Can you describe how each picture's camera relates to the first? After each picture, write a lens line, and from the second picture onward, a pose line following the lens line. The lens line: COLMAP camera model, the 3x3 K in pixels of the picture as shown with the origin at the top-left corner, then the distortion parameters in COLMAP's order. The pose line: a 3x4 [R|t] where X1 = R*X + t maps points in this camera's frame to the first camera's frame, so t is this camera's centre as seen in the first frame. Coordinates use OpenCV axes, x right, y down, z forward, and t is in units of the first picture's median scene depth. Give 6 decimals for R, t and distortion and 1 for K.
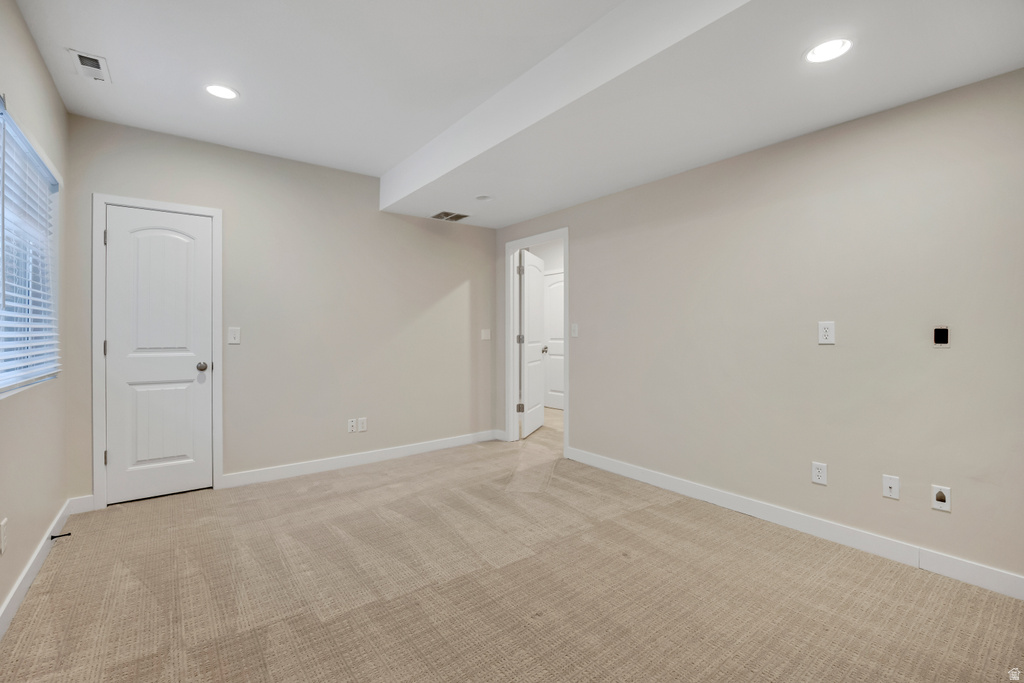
lens RADIAL K [[464.2, 0, 508.9], [0, 464.2, 340.7], [0, 0, 1]] dist [0.003283, 0.000187]
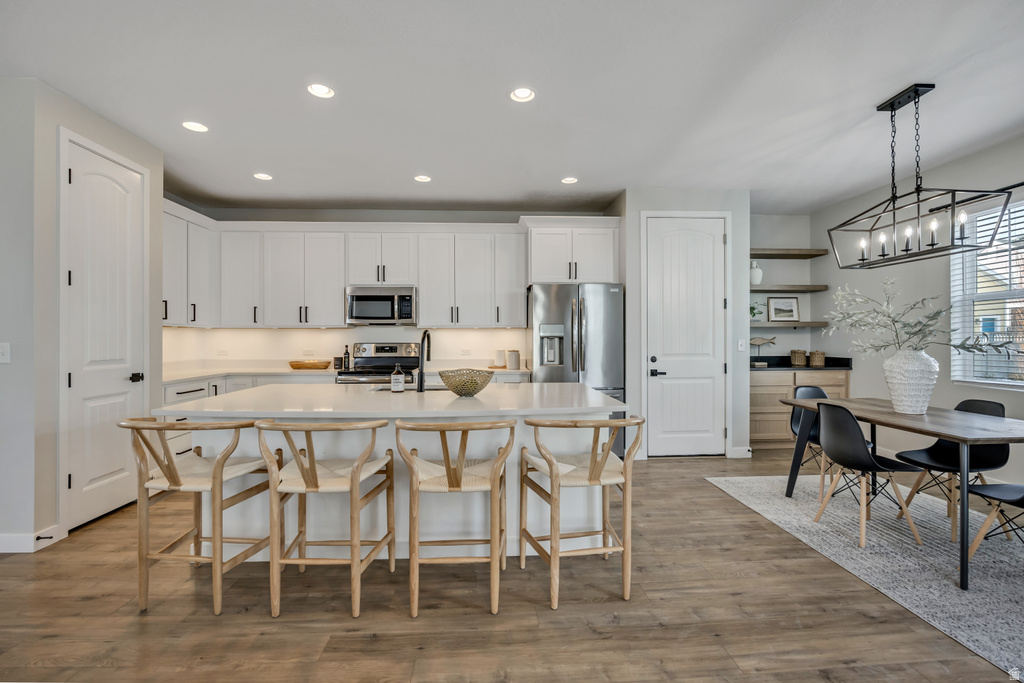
lens RADIAL K [[462.1, 0, 509.3], [0, 462.1, 339.9], [0, 0, 1]] dist [-0.003163, -0.000871]
pose [[0.541067, -0.005688, 0.840960, -1.116494], [0.015854, 0.999868, -0.003438, -0.009137], [-0.840830, 0.015193, 0.541086, -0.219075]]
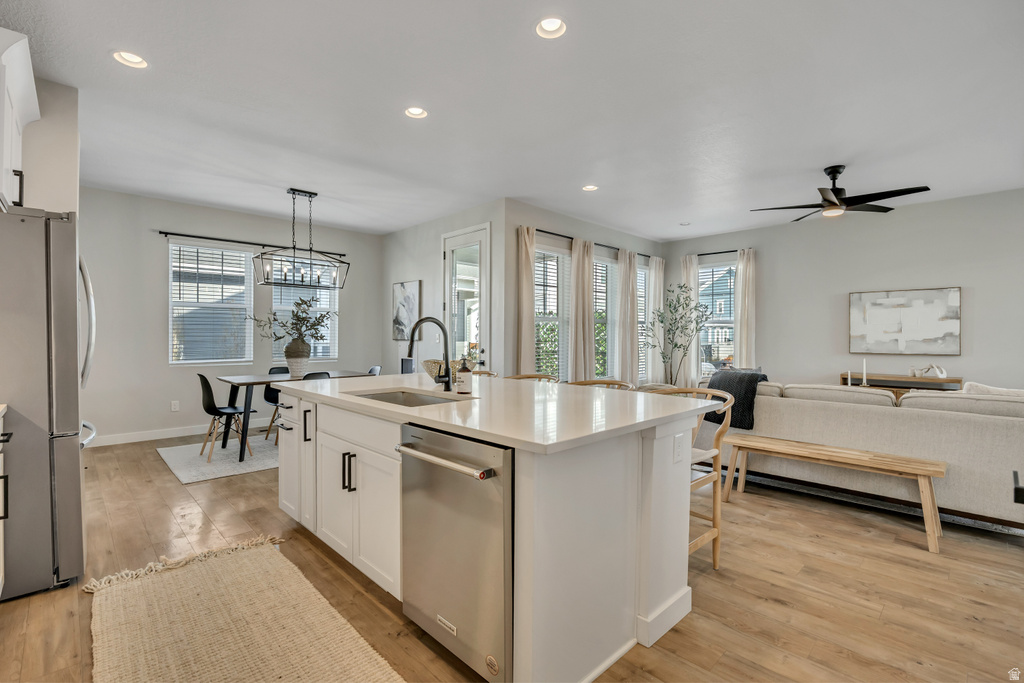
lens RADIAL K [[462.1, 0, 505.9], [0, 462.1, 337.1], [0, 0, 1]] dist [-0.003163, -0.000871]
pose [[-0.990551, -0.001876, -0.137130, -0.416086], [-0.004408, 0.999825, 0.018160, -0.017542], [0.137072, 0.018593, -0.990387, 1.240417]]
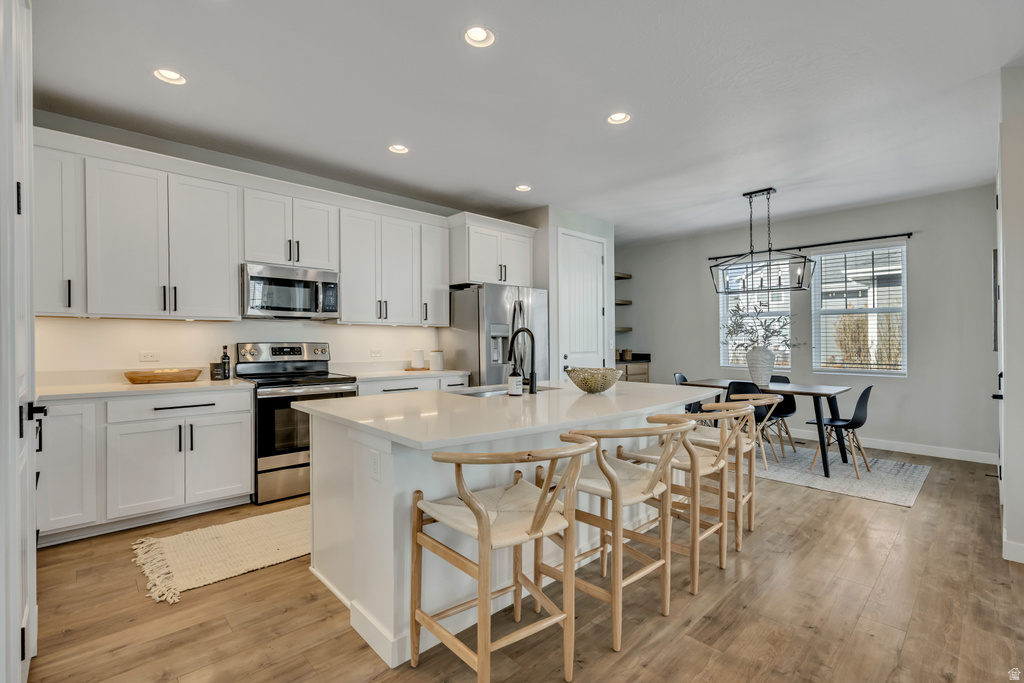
lens RADIAL K [[462.1, 0, 515.2], [0, 462.1, 346.7], [0, 0, 1]] dist [-0.003163, -0.000871]
pose [[-0.143855, -0.016287, 0.989465, -1.290122], [0.010729, 0.999780, 0.018017, -0.015903], [-0.989541, 0.013208, -0.143649, 0.594552]]
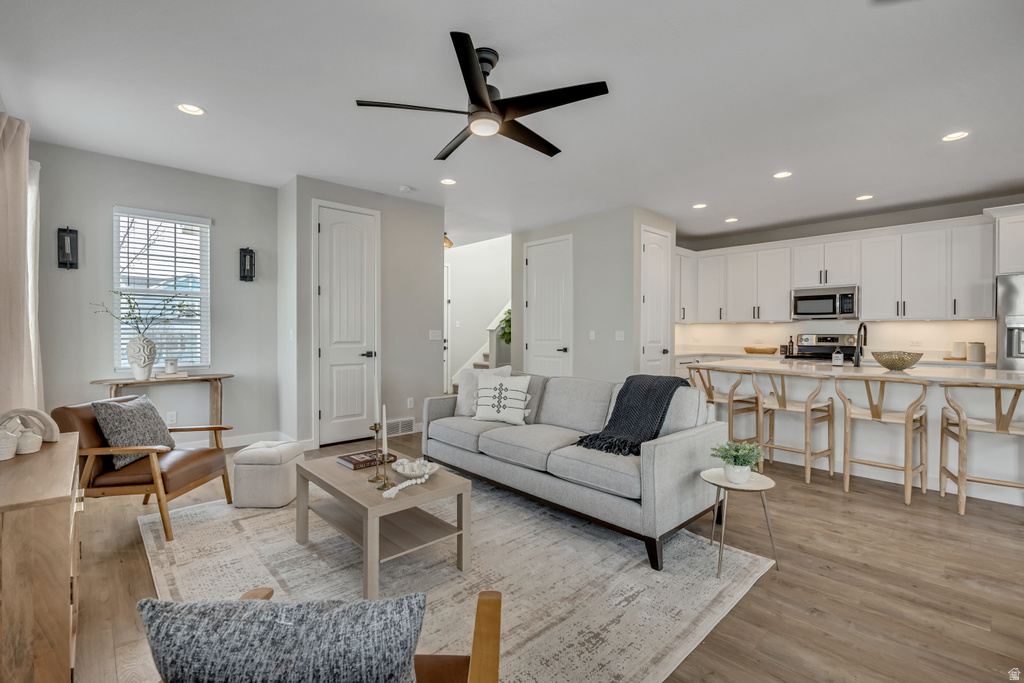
lens RADIAL K [[460.3, 0, 505.2], [0, 460.3, 338.4], [0, 0, 1]] dist [-0.014393, -0.001006]
pose [[0.991897, -0.001564, 0.127035, -1.575329], [0.002033, 0.999992, -0.003566, 0.011082], [-0.127028, 0.003795, 0.991892, -0.710848]]
